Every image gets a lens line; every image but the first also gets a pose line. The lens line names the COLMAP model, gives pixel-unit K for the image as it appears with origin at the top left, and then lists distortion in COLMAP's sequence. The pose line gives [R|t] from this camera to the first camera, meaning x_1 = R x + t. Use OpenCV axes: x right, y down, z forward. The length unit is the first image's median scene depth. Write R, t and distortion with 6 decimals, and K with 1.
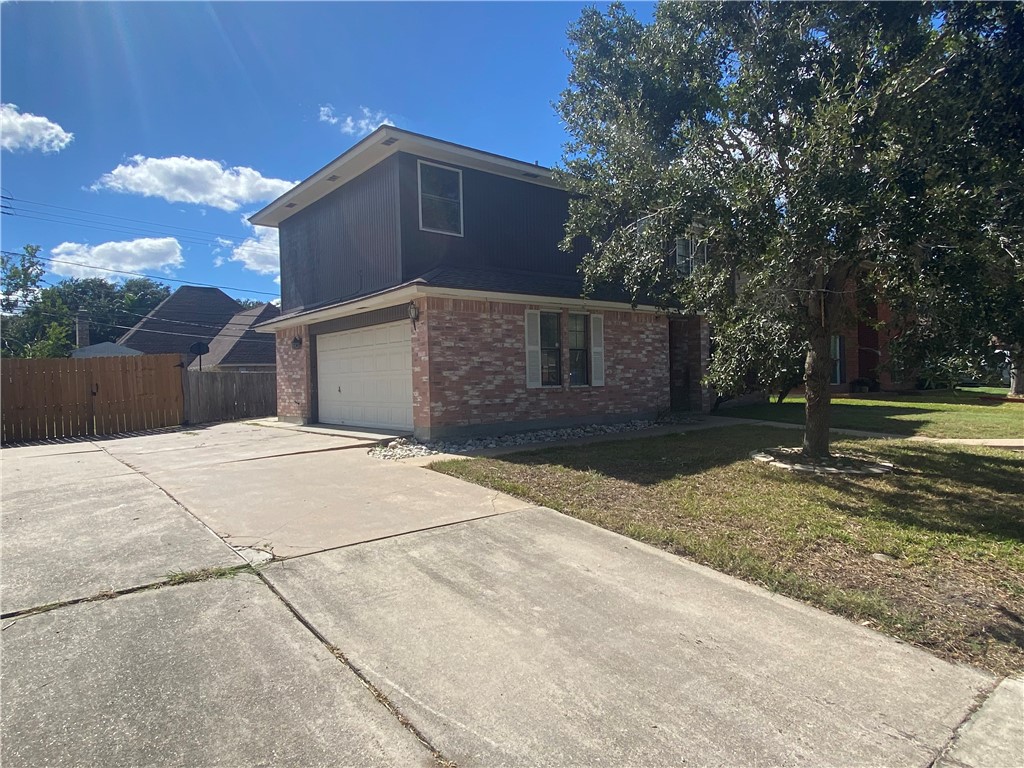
lens RADIAL K [[609.2, 0, 513.1], [0, 609.2, 386.0], [0, 0, 1]] dist [0.008006, 0.000163]
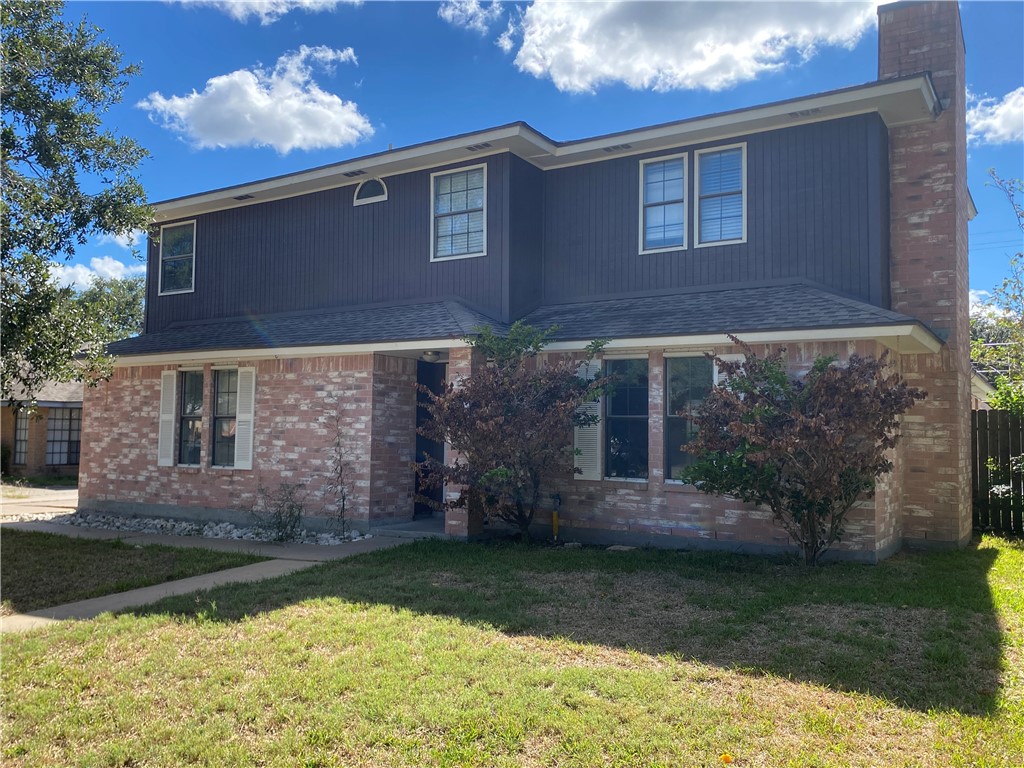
lens RADIAL K [[863.0, 0, 513.9], [0, 863.0, 387.2], [0, 0, 1]] dist [0.081509, -0.005796]
pose [[0.326119, -0.033295, -0.944742, 1.315385], [-0.036160, 0.998209, -0.047662, -0.063453], [0.944637, 0.049705, 0.324330, 1.067005]]
